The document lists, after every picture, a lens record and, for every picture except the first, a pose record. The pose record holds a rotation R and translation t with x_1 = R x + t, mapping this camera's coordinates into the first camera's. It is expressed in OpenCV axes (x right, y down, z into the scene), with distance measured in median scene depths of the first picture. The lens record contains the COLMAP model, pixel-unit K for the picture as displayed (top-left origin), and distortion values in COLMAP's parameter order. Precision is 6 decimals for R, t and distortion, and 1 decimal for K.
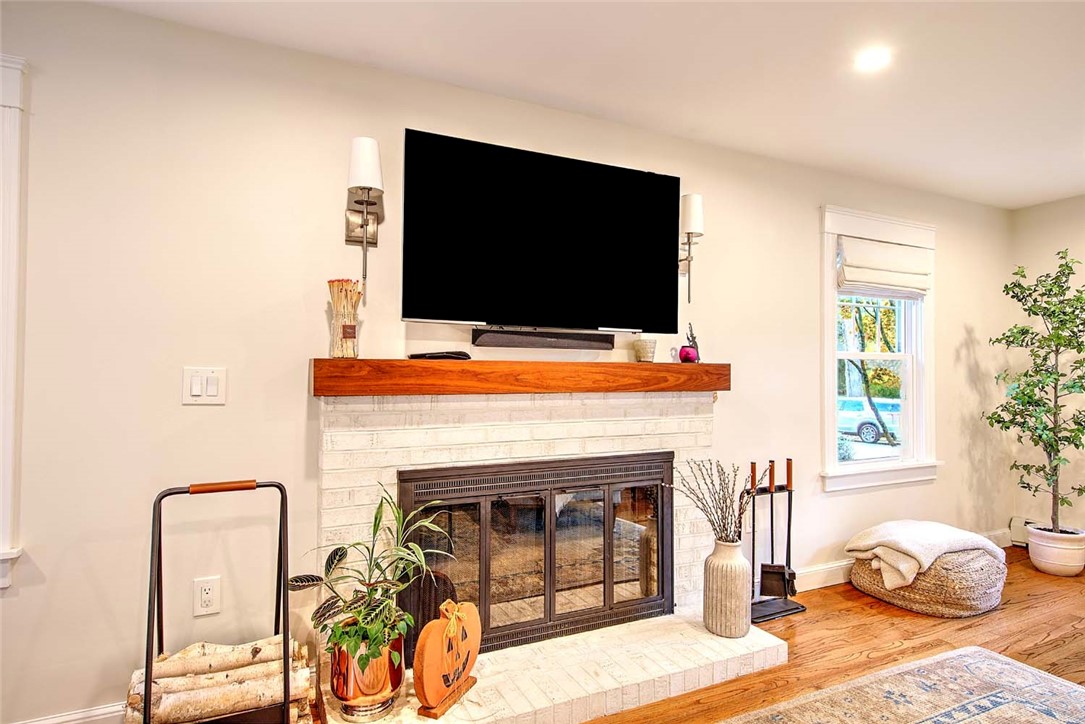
lens RADIAL K [[594.4, 0, 547.7], [0, 594.4, 360.6], [0, 0, 1]] dist [0.012337, -0.011735]
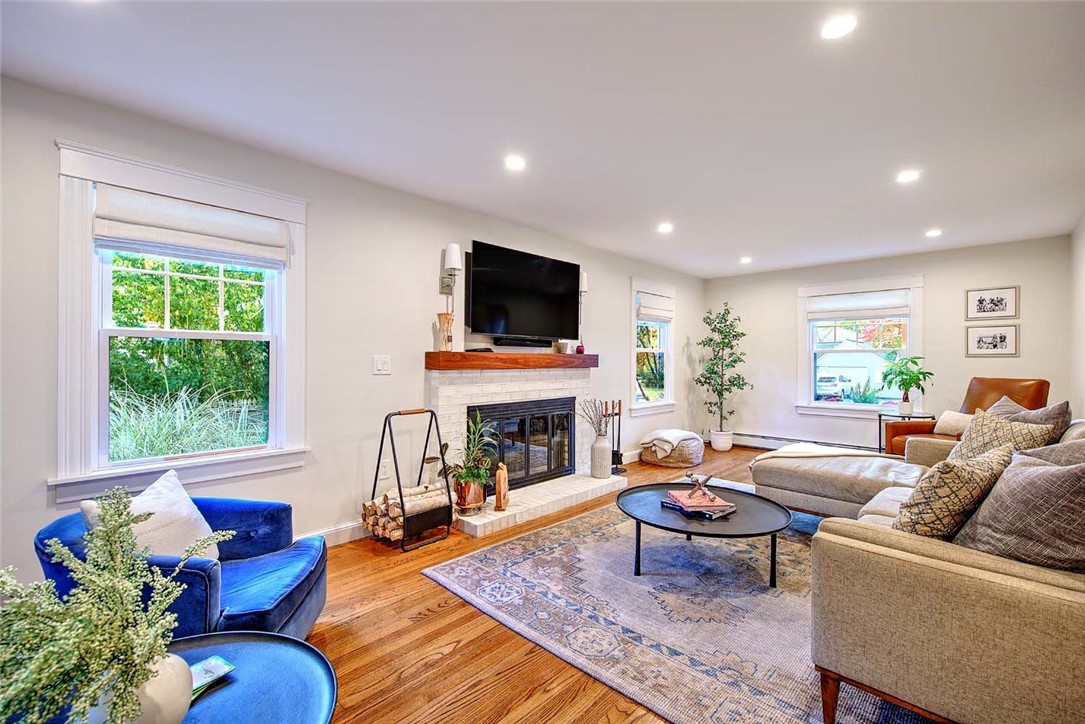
lens RADIAL K [[469.2, 0, 542.5], [0, 469.2, 362.0], [0, 0, 1]] dist [-0.000117, -0.000107]
pose [[0.938710, -0.002874, 0.344697, -0.432654], [-0.005525, 0.999711, 0.023383, -0.005686], [-0.344664, -0.023854, 0.938423, -0.465108]]
